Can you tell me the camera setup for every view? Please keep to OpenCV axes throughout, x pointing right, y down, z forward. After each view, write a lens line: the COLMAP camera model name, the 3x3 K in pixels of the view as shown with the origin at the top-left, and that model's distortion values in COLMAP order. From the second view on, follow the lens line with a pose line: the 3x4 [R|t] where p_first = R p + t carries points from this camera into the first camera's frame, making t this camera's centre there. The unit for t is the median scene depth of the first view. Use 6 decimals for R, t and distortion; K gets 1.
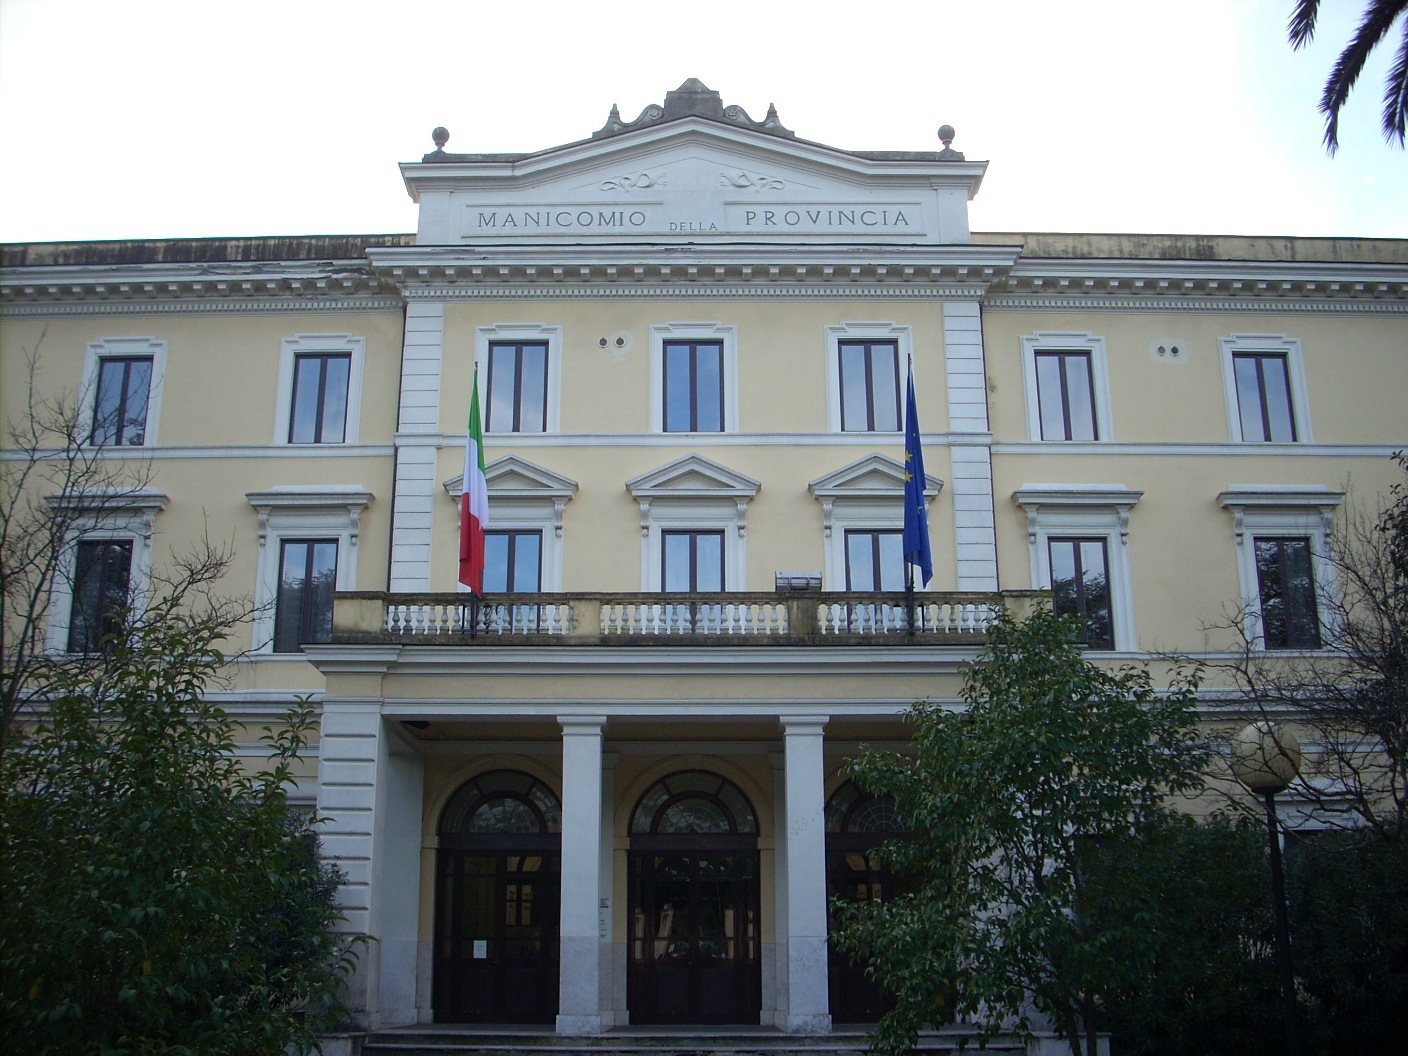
lens RADIAL K [[1490.5, 0, 704.0], [0, 1490.5, 528.0], [0, 0, 1]] dist [-0.122577, -0.002176]
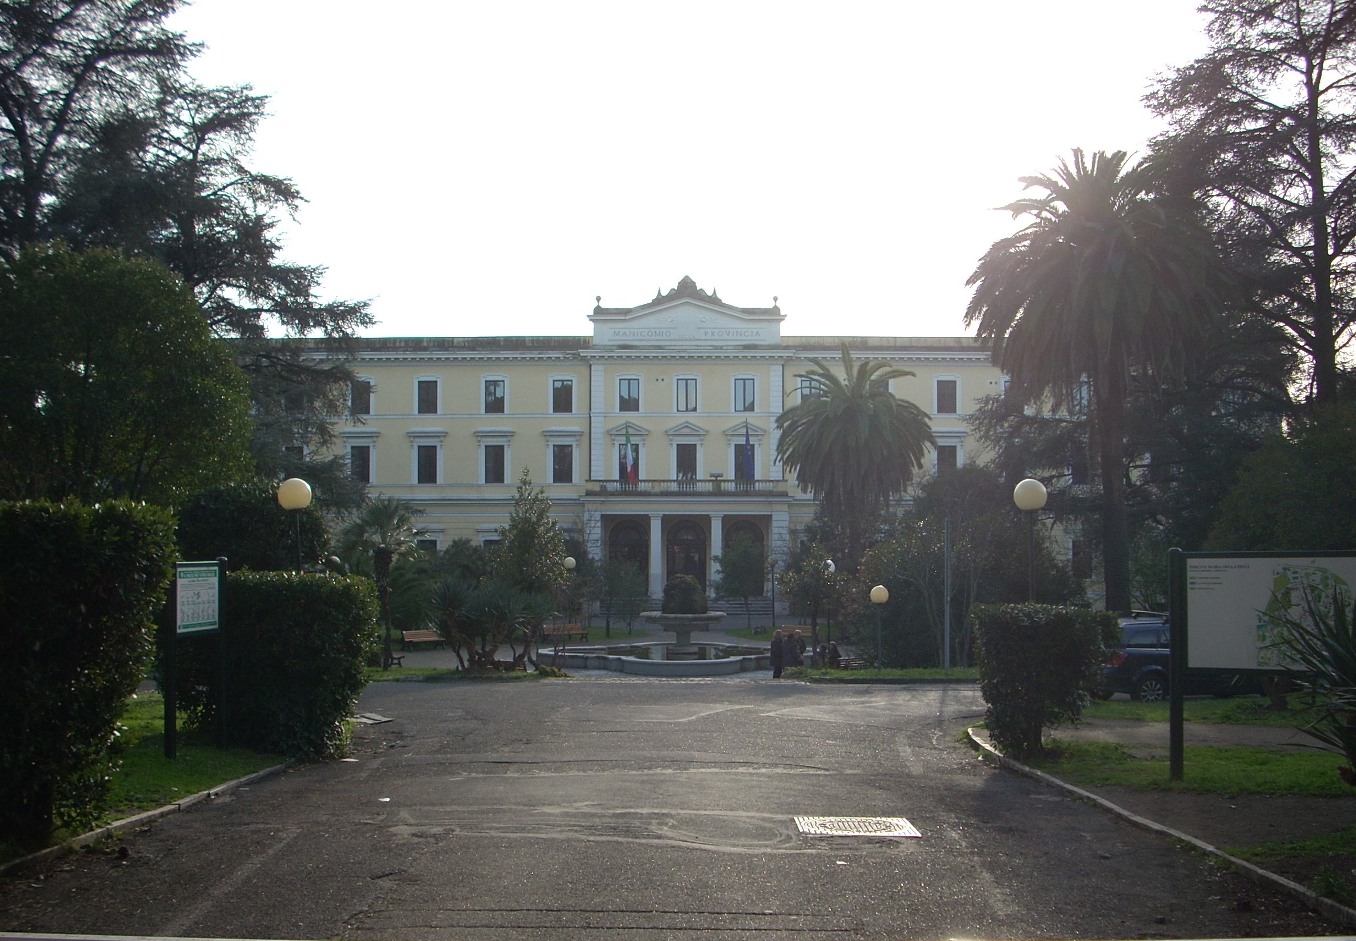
lens RADIAL K [[1496.9, 0, 678.0], [0, 1496.9, 470.5], [0, 0, 1]] dist [0.000564, -0.000036]
pose [[0.999903, 0.004622, -0.013173, 0.015765], [-0.001085, 0.966484, 0.256723, -0.710176], [0.013918, -0.256684, 0.966395, -1.945764]]
